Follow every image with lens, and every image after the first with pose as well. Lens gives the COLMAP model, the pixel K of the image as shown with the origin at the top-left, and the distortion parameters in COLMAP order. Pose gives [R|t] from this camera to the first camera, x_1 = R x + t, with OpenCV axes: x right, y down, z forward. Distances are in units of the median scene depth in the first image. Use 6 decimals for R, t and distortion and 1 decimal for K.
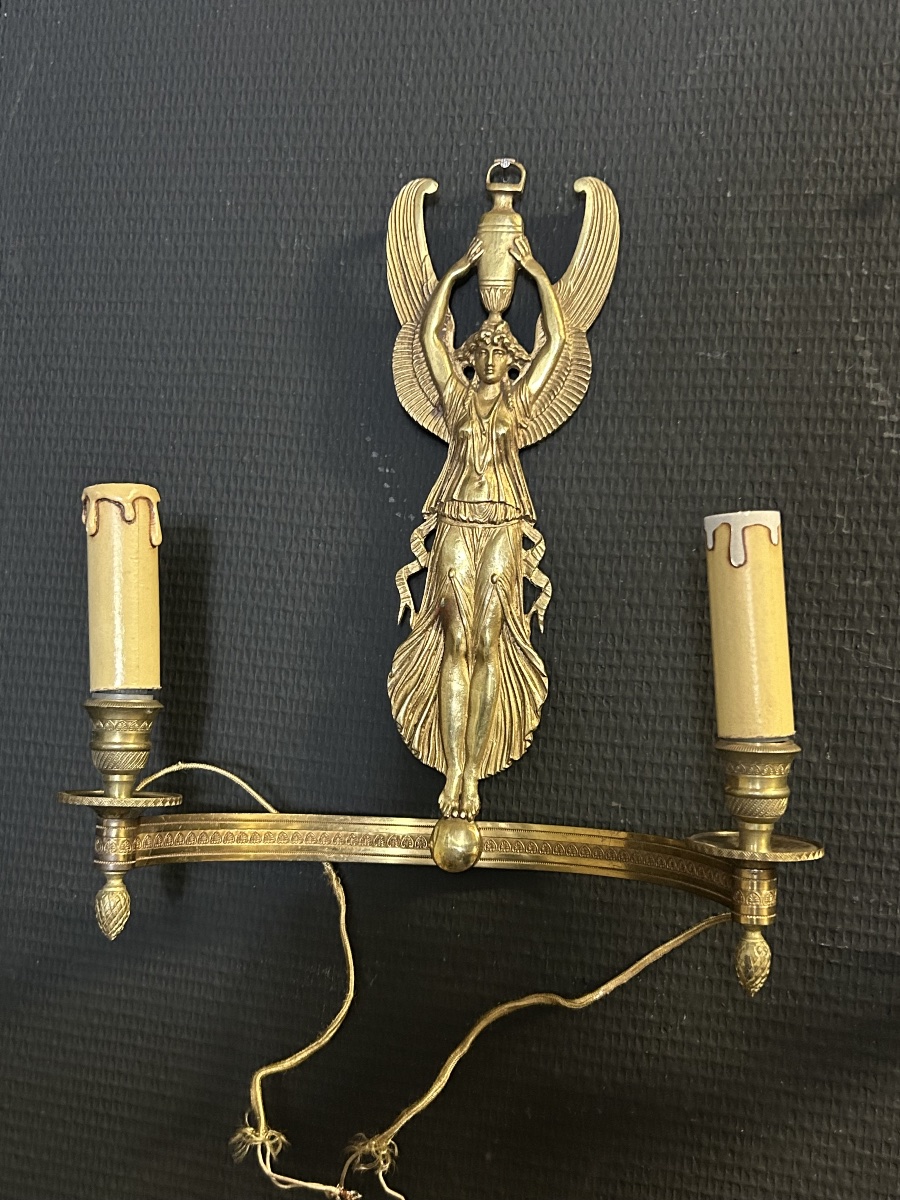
lens RADIAL K [[1379.3, 0, 454.2], [0, 1379.3, 607.4], [0, 0, 1]] dist [0.167181, -0.531178]
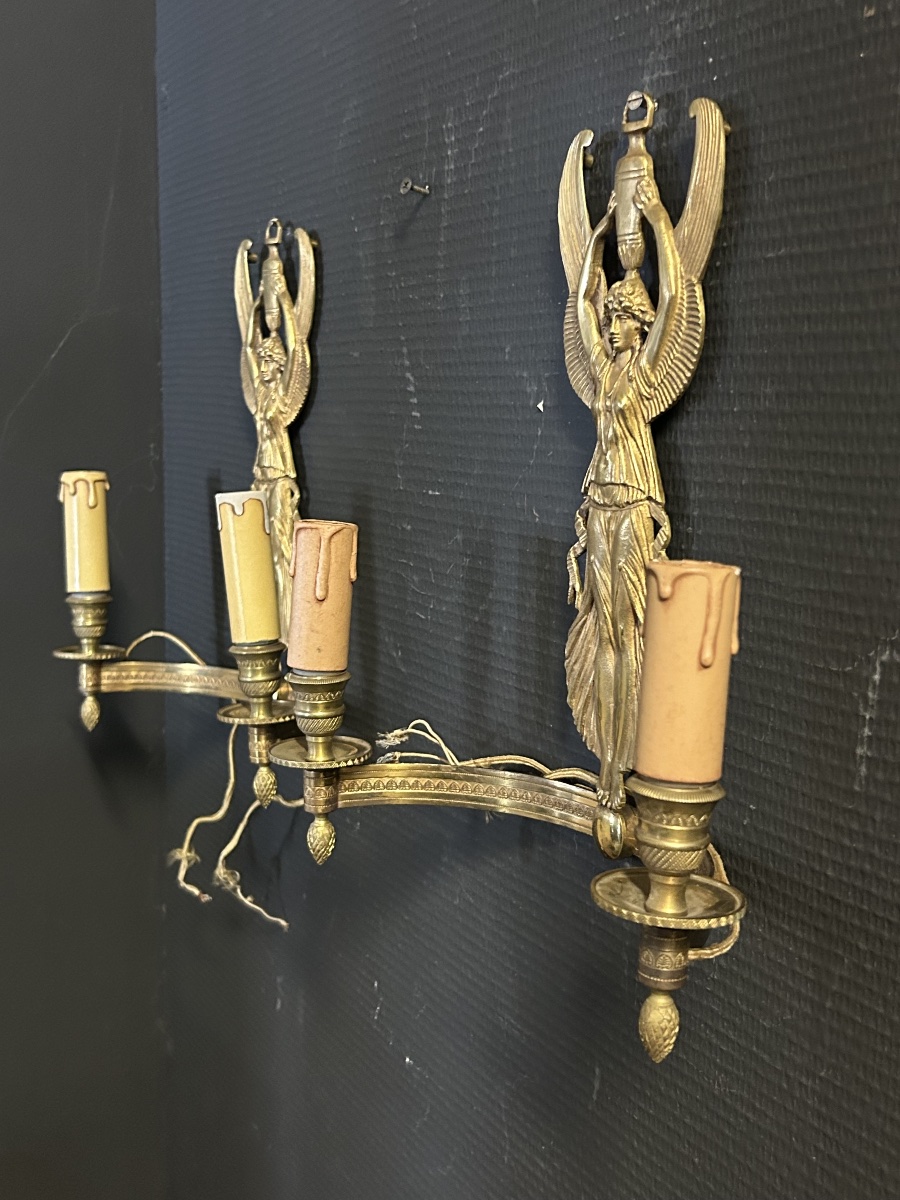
lens RADIAL K [[1379.3, 0, 454.2], [0, 1379.3, 607.4], [0, 0, 1]] dist [0.167181, -0.531178]
pose [[0.715604, 0.041157, -0.697293, 1.192588], [0.063902, 0.990219, 0.124027, -0.097626], [0.695577, -0.133313, 0.705975, 0.082681]]
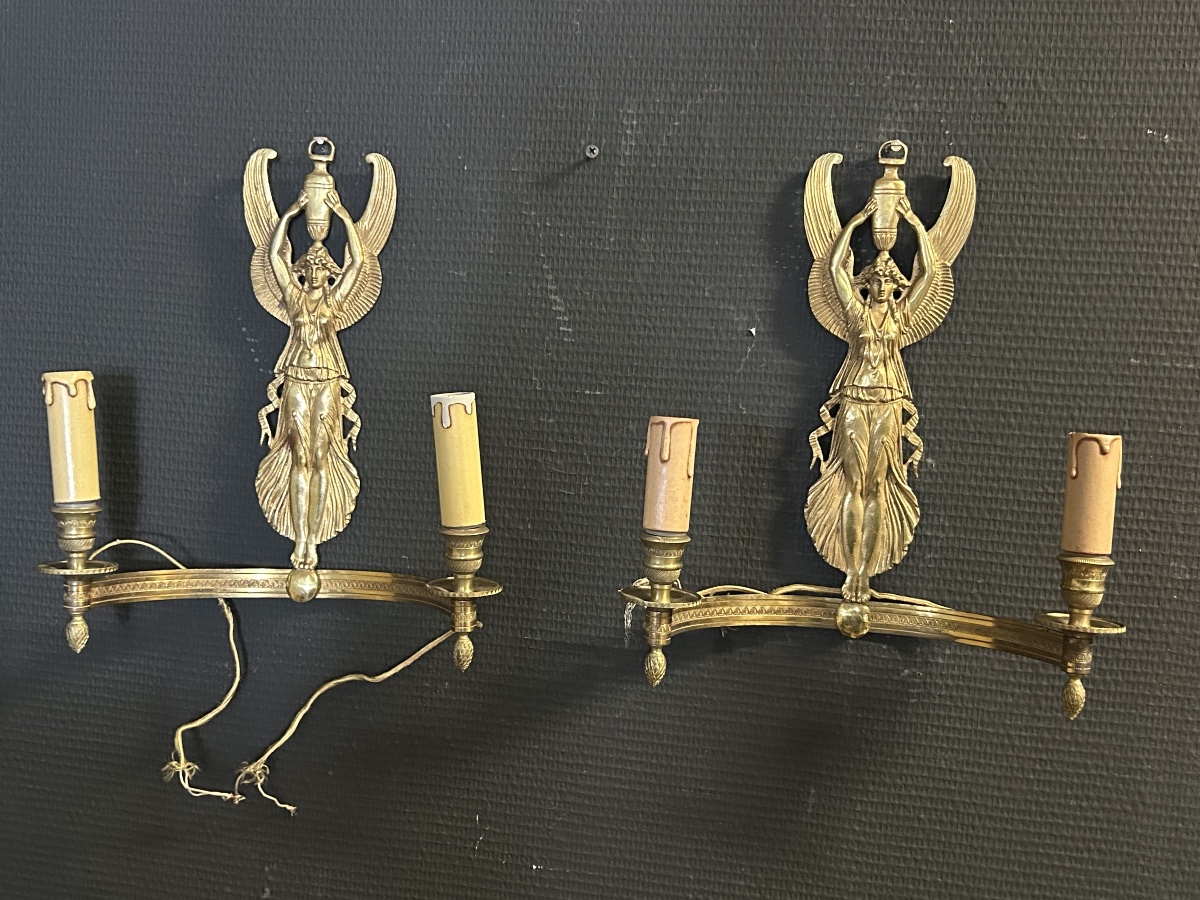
lens RADIAL K [[1379.3, 0, 594.6], [0, 1379.3, 462.8], [0, 0, 1]] dist [0.167181, -0.531178]
pose [[0.995426, -0.021911, 0.092988, 0.187128], [0.009262, 0.990891, 0.134344, -0.175989], [-0.095085, -0.132869, 0.986562, -0.572832]]
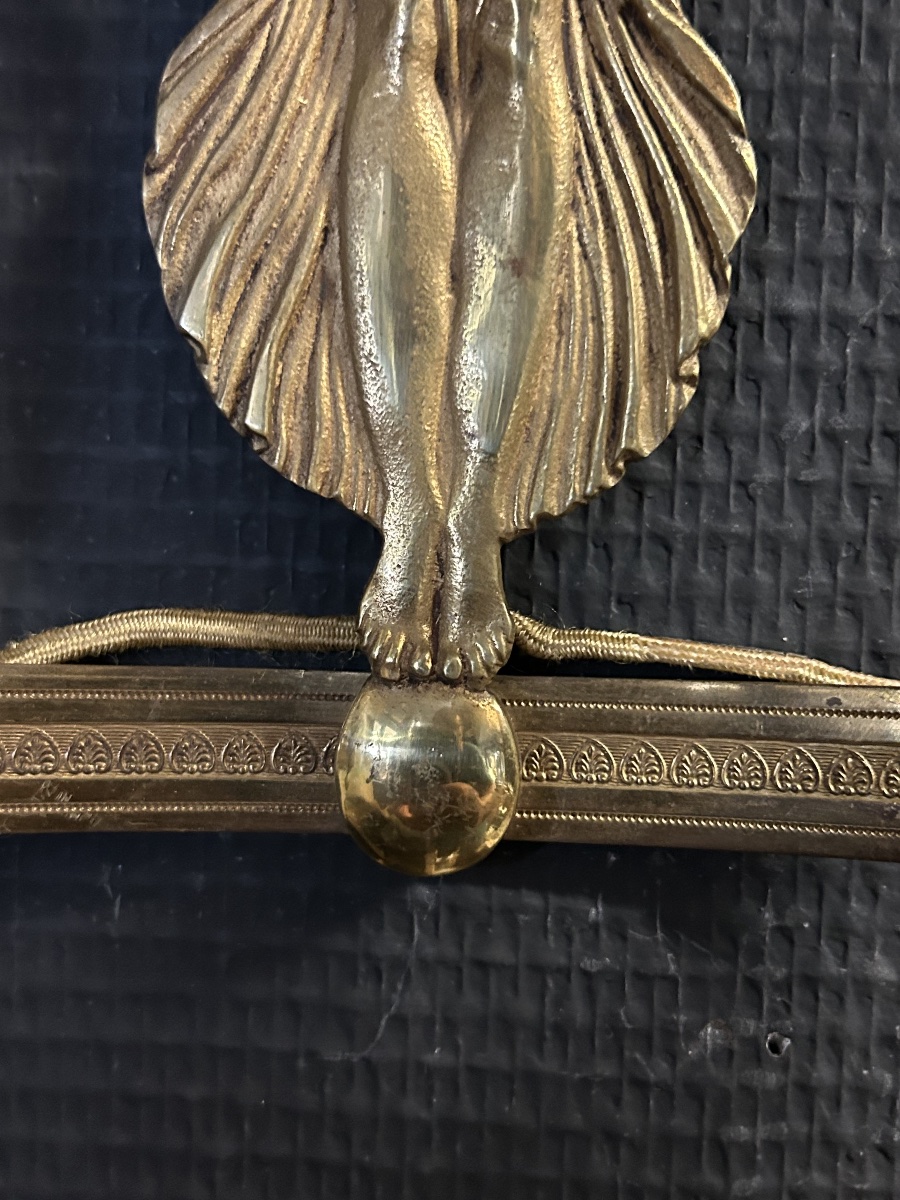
lens RADIAL K [[1379.3, 0, 454.2], [0, 1379.3, 607.4], [0, 0, 1]] dist [0.167181, -0.531178]
pose [[0.974760, -0.046314, 0.218401, 0.540797], [0.029627, 0.996429, 0.079071, 0.134964], [-0.221283, -0.070604, 0.972650, 0.567958]]
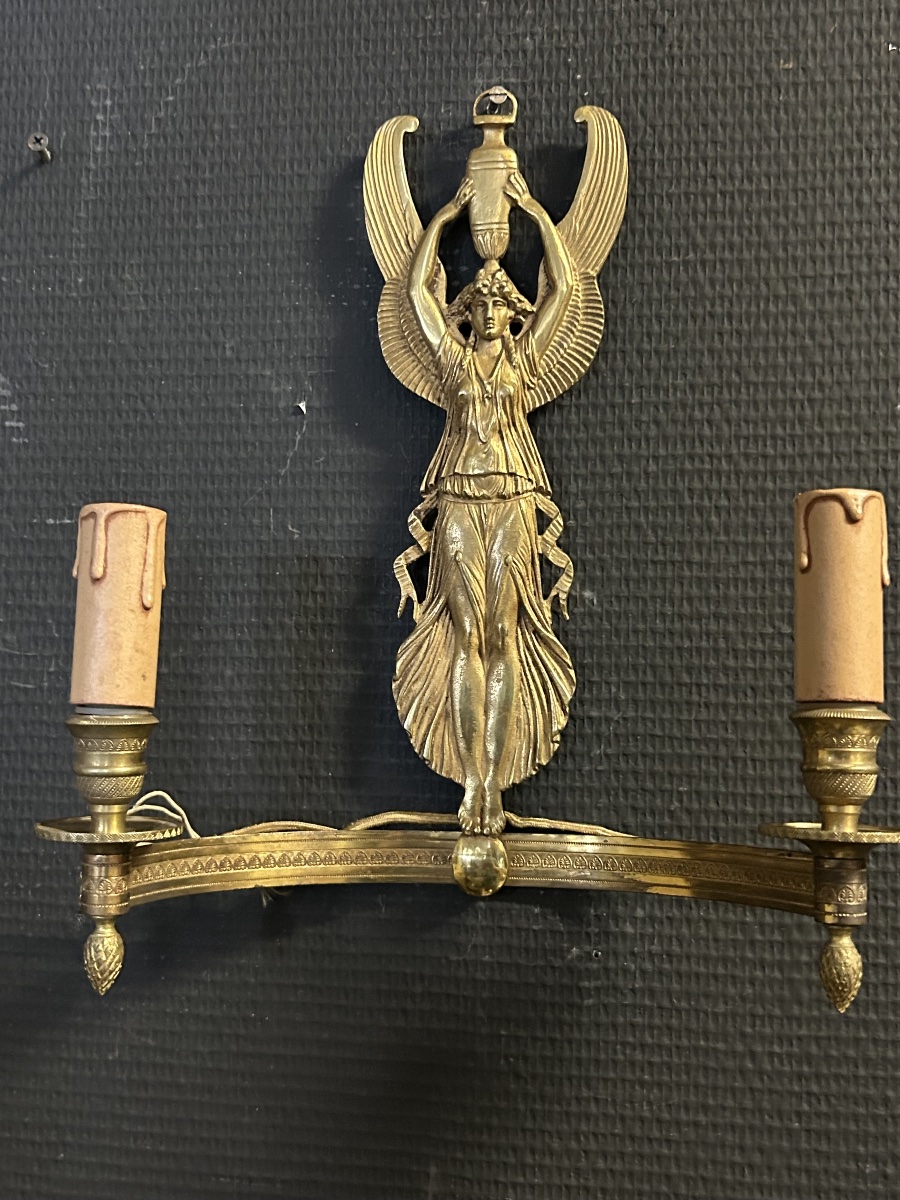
lens RADIAL K [[1396.5, 0, 438.6], [0, 1396.5, 607.0], [0, 0, 1]] dist [0.186758, -0.586937]
pose [[0.992559, -0.050417, 0.110833, 0.477097], [0.051845, 0.998605, -0.010036, 0.033858], [-0.110172, 0.015708, 0.993788, -0.051942]]
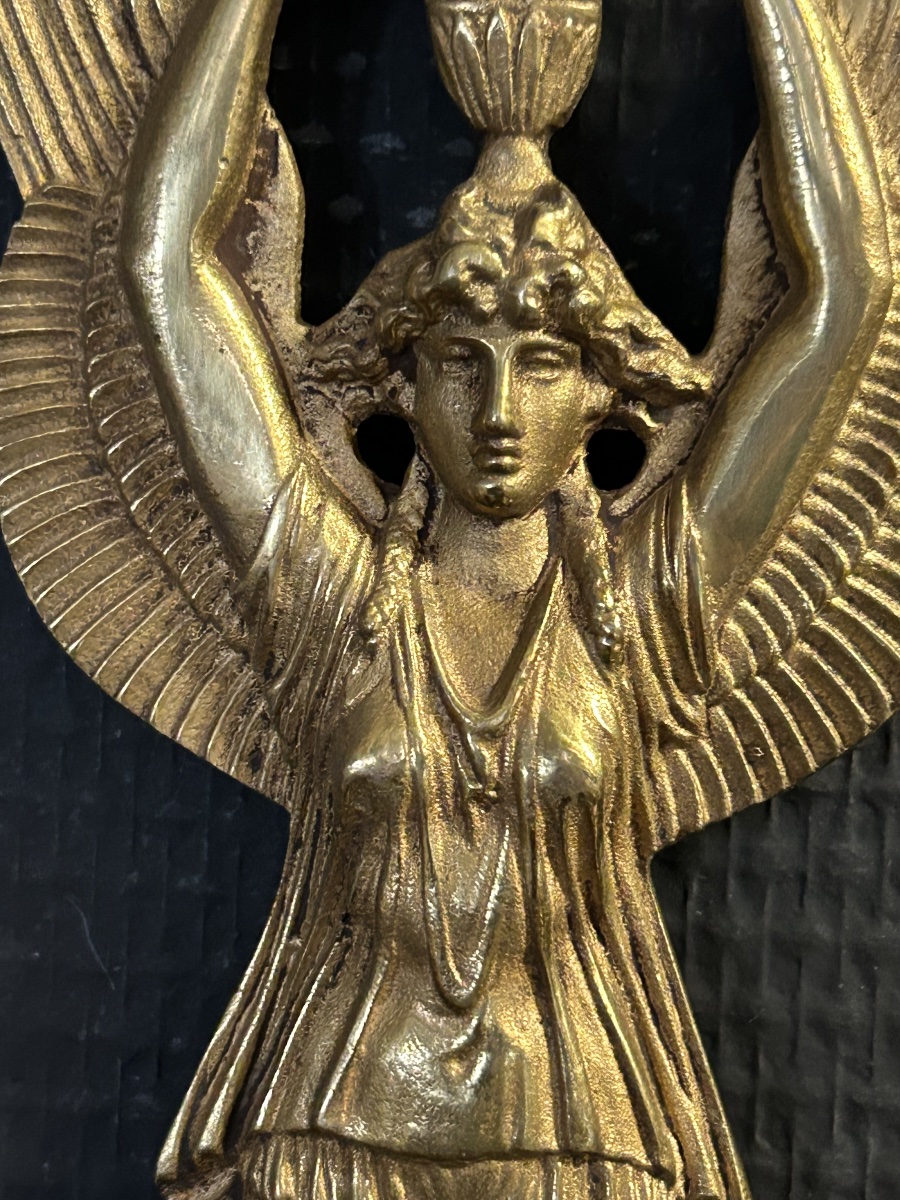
lens RADIAL K [[2723.0, 0, 450.0], [0, 2723.0, 600.0], [0, 0, 1]] dist [0.266140, -1.159556]
pose [[0.984982, -0.034331, 0.169211, 0.547164], [0.018425, 0.995336, 0.094688, -0.168872], [-0.171673, -0.090148, 0.981021, 0.464492]]
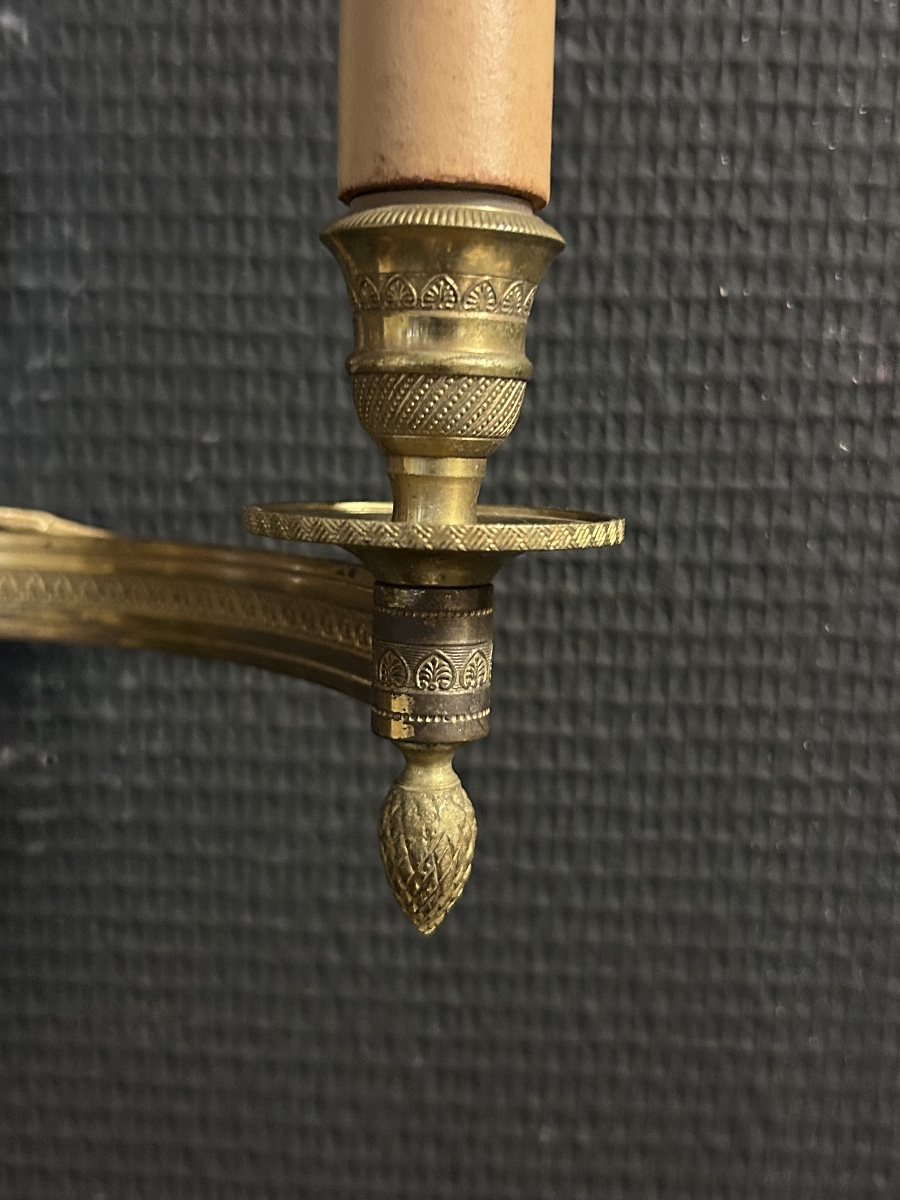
lens RADIAL K [[1405.7, 0, 450.0], [0, 1405.7, 600.0], [0, 0, 1]] dist [0.151141, -0.538281]
pose [[0.977030, -0.083470, 0.196073, 0.704854], [0.042181, 0.977642, 0.206002, 0.109258], [-0.208884, -0.193000, 0.958707, 0.369051]]
